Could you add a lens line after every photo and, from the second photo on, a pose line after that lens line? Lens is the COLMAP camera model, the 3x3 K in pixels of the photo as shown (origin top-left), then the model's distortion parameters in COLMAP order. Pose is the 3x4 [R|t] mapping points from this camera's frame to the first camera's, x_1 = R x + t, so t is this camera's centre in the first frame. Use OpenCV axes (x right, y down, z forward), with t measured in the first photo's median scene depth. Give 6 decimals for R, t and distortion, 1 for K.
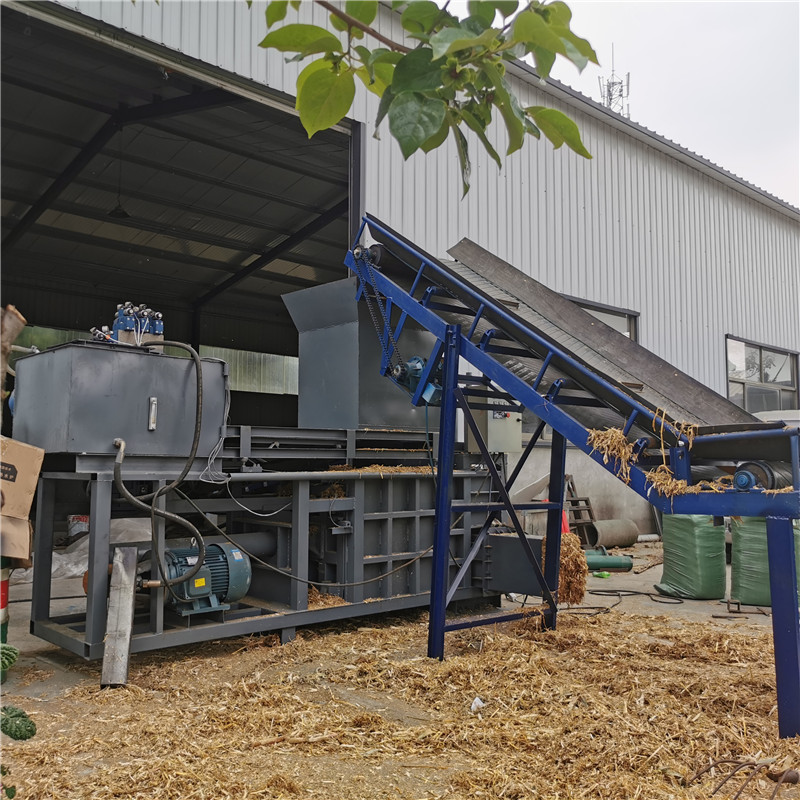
lens RADIAL K [[823.4, 0, 401.7], [0, 823.4, 397.2], [0, 0, 1]] dist [0.036726, -0.032376]
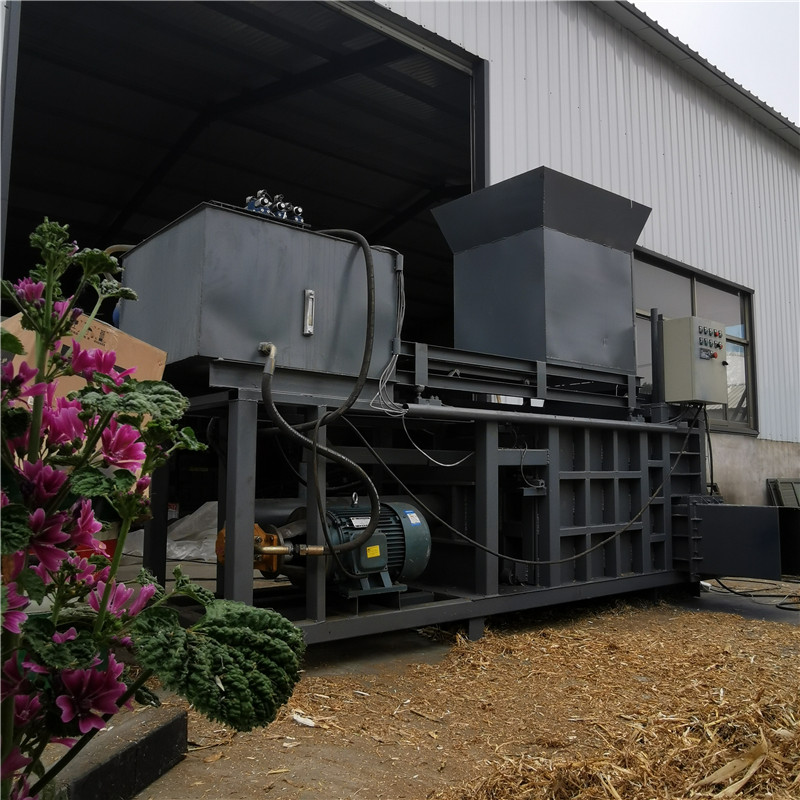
lens RADIAL K [[754.6, 0, 393.7], [0, 754.6, 403.9], [0, 0, 1]] dist [-0.068336, 0.029746]
pose [[0.998064, -0.002837, -0.062131, -0.164483], [0.001828, 0.999866, -0.016281, 0.095311], [0.062169, 0.016136, 0.997935, 0.312578]]
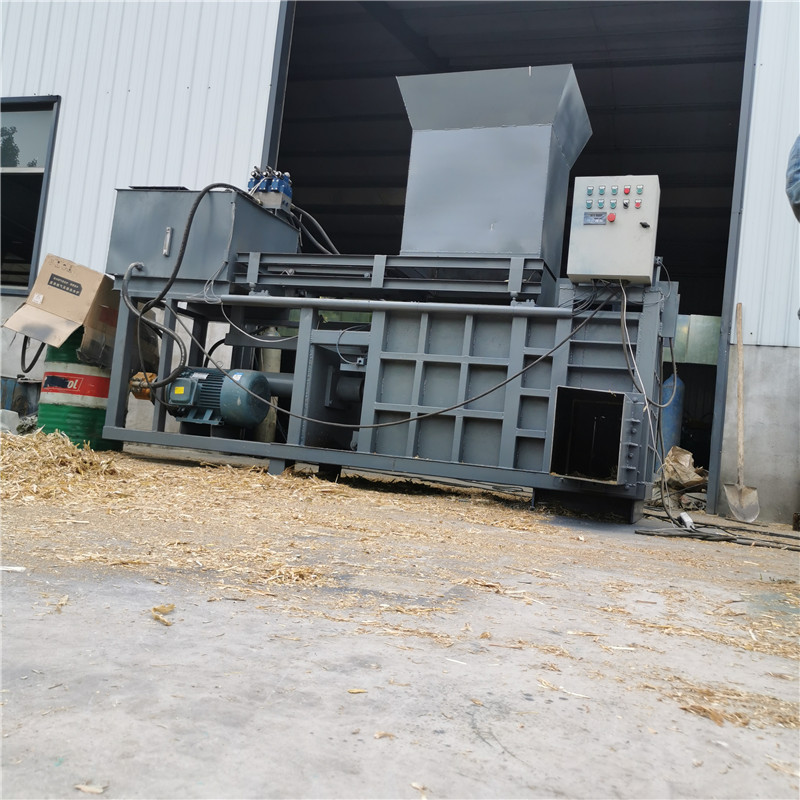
lens RADIAL K [[823.4, 0, 401.7], [0, 823.4, 397.2], [0, 0, 1]] dist [0.036726, -0.032376]
pose [[0.465745, -0.014130, -0.884806, 0.749234], [-0.037380, 0.998666, -0.035625, 0.230311], [0.884129, 0.049666, 0.464595, 0.666228]]
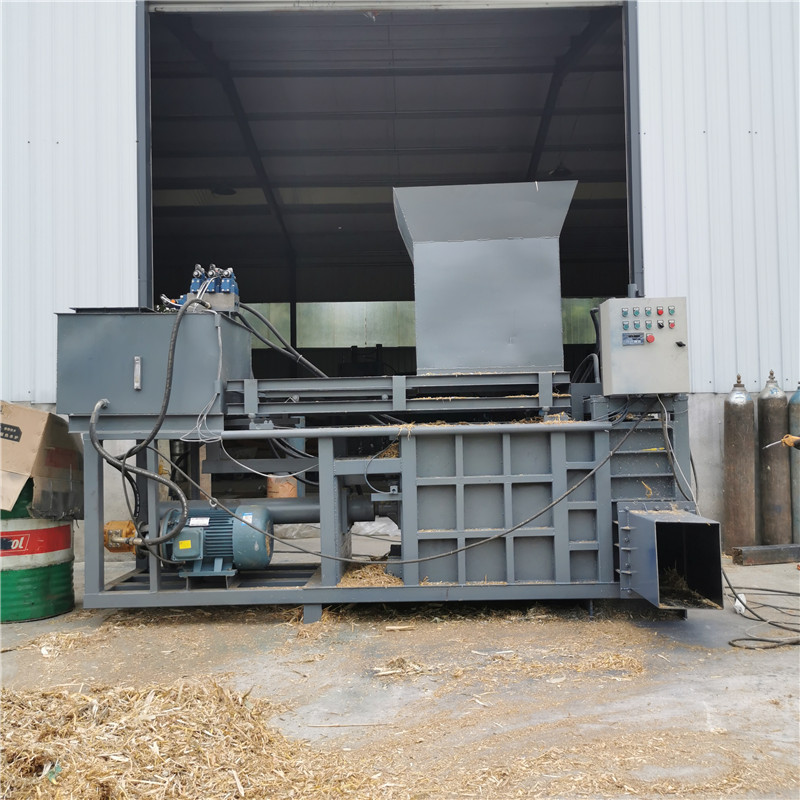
lens RADIAL K [[823.4, 0, 401.7], [0, 823.4, 397.2], [0, 0, 1]] dist [0.036726, -0.032376]
pose [[0.719836, -0.048710, -0.692432, 0.539209], [0.078506, 0.996847, 0.011488, 0.054789], [0.689690, -0.062630, 0.721391, 0.433071]]
